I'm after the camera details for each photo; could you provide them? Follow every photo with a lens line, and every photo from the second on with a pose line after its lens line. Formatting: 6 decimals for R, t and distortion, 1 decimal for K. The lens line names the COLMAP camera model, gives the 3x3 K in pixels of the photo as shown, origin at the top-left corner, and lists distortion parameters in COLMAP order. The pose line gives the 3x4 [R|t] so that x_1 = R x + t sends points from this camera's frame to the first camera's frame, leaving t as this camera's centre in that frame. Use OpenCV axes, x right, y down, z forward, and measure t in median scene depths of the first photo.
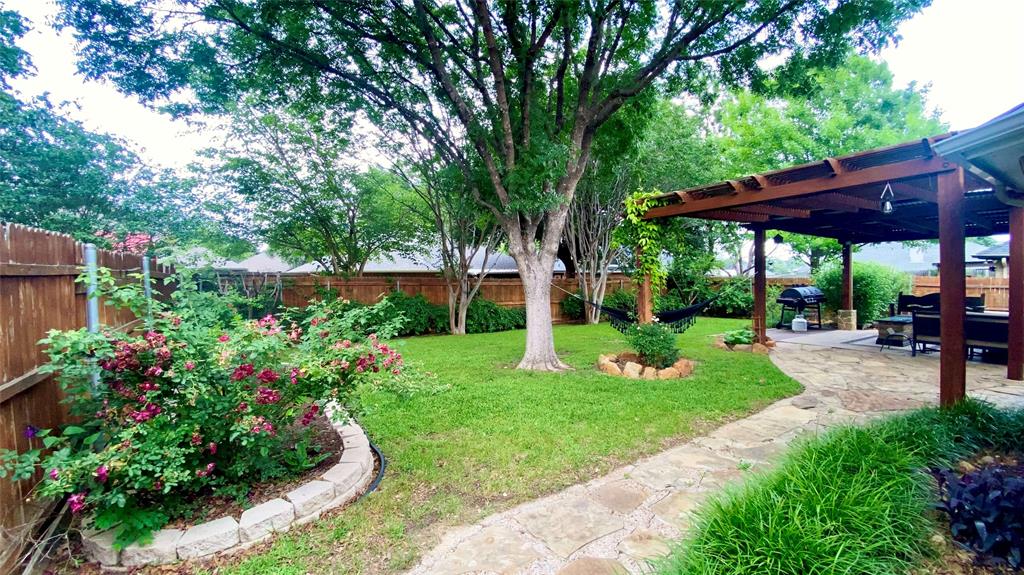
lens RADIAL K [[420.0, 0, 505.0], [0, 420.0, 291.1], [0, 0, 1]] dist [-0.003737, -0.007626]
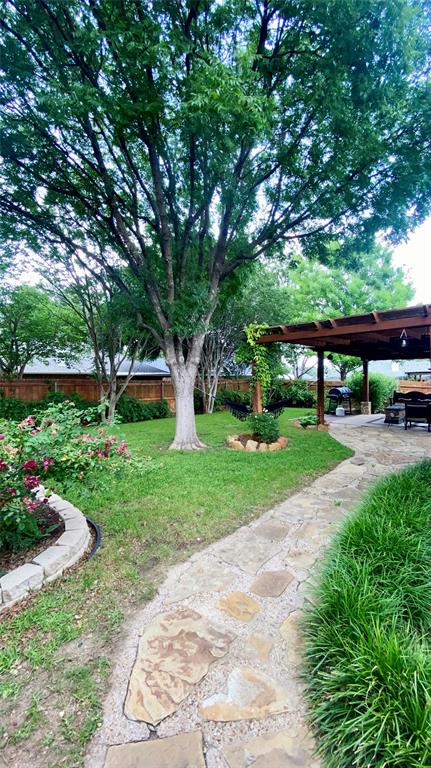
lens RADIAL K [[315.0, 0, 215.0], [0, 315.0, 381.6], [0, 0, 1]] dist [-0.003737, -0.007626]
pose [[0.964389, 0.006068, 0.264419, -0.103808], [-0.000352, 0.999765, -0.021658, -0.010491], [-0.264489, 0.020794, 0.964165, -0.022835]]
